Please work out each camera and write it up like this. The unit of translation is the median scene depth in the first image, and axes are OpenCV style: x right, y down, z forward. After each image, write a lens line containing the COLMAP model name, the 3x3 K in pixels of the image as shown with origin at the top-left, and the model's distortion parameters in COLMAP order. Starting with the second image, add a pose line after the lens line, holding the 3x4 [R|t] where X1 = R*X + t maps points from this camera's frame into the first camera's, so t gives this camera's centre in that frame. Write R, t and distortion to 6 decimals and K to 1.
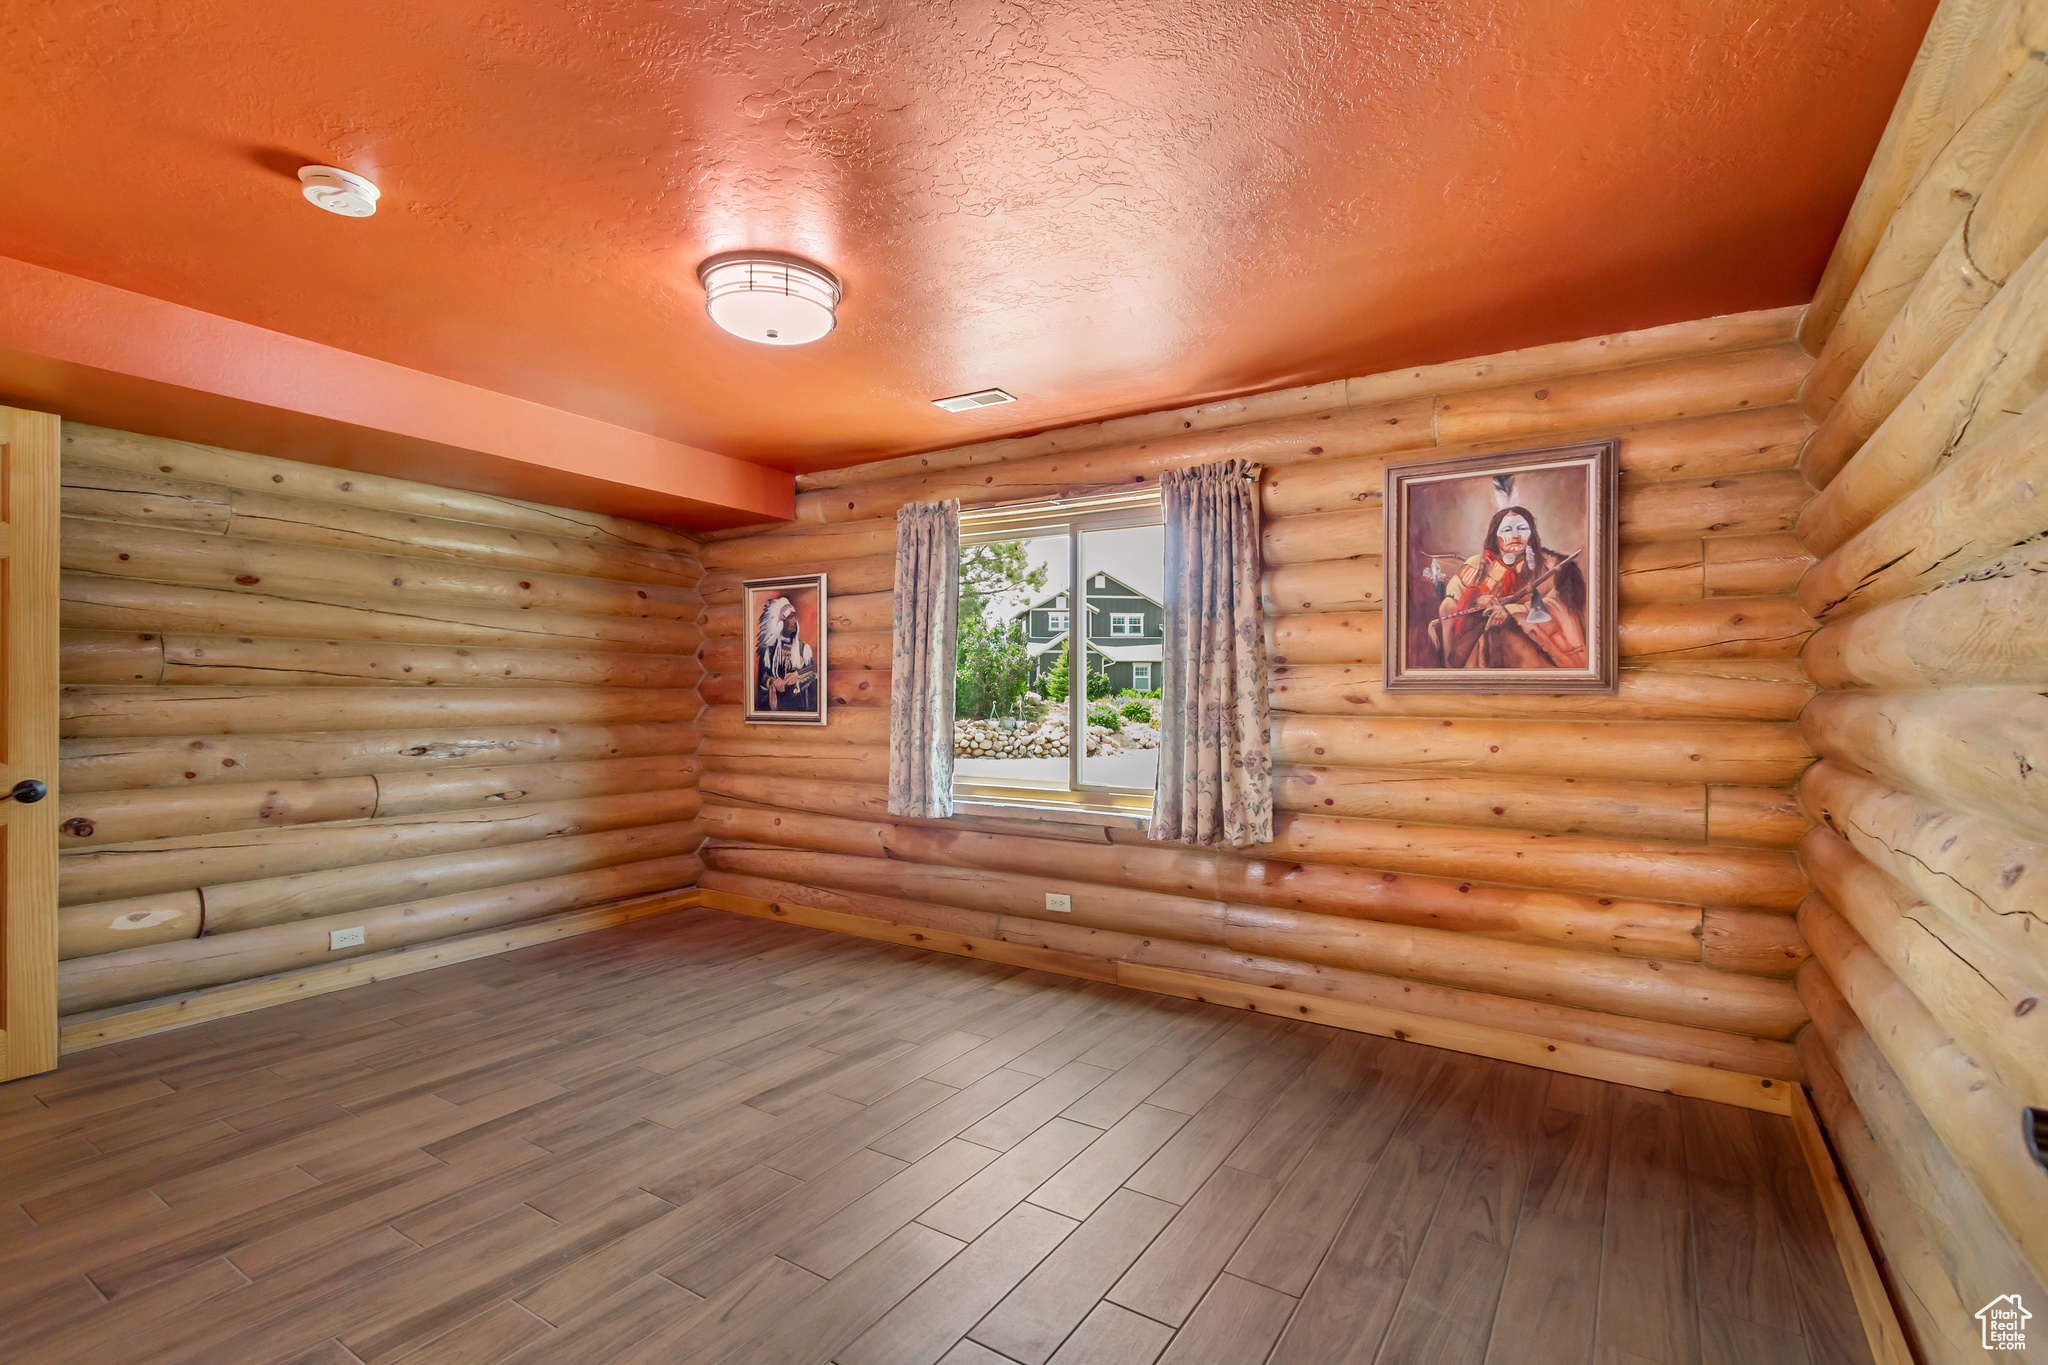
lens RADIAL K [[952.3, 0, 1026.0], [0, 952.3, 683.6], [0, 0, 1]] dist [0.009571, -0.002220]
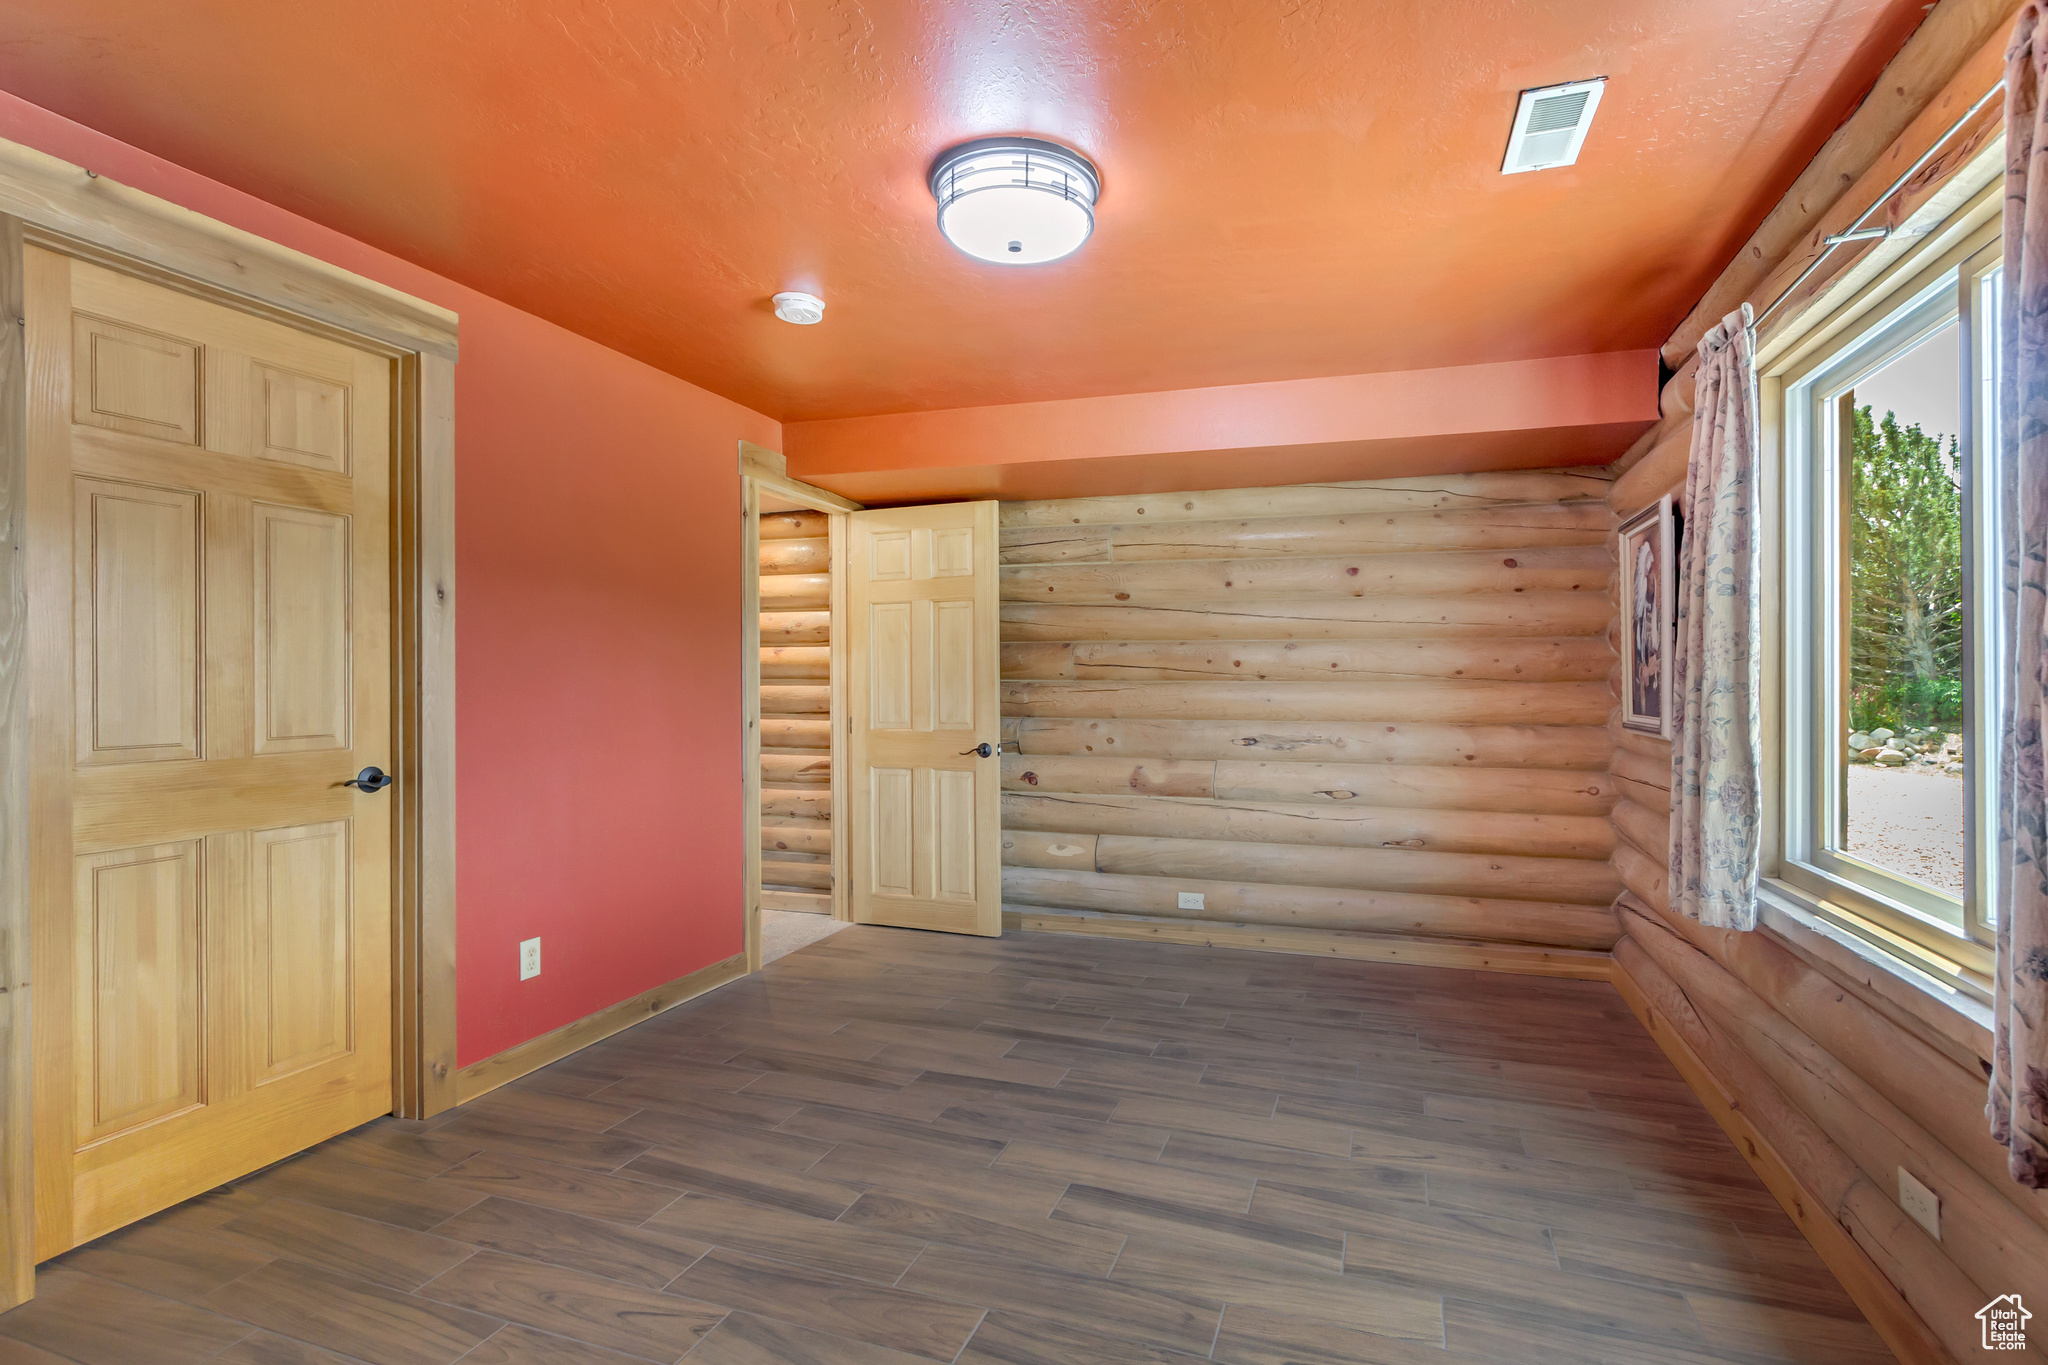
lens RADIAL K [[952.3, 0, 1027.3], [0, 952.3, 678.7], [0, 0, 1]] dist [0.009571, -0.002220]
pose [[0.241205, -0.005202, -0.970460, 0.372401], [0.006341, 0.999973, -0.003784, 0.004444], [0.970453, -0.005241, 0.241232, 0.577100]]
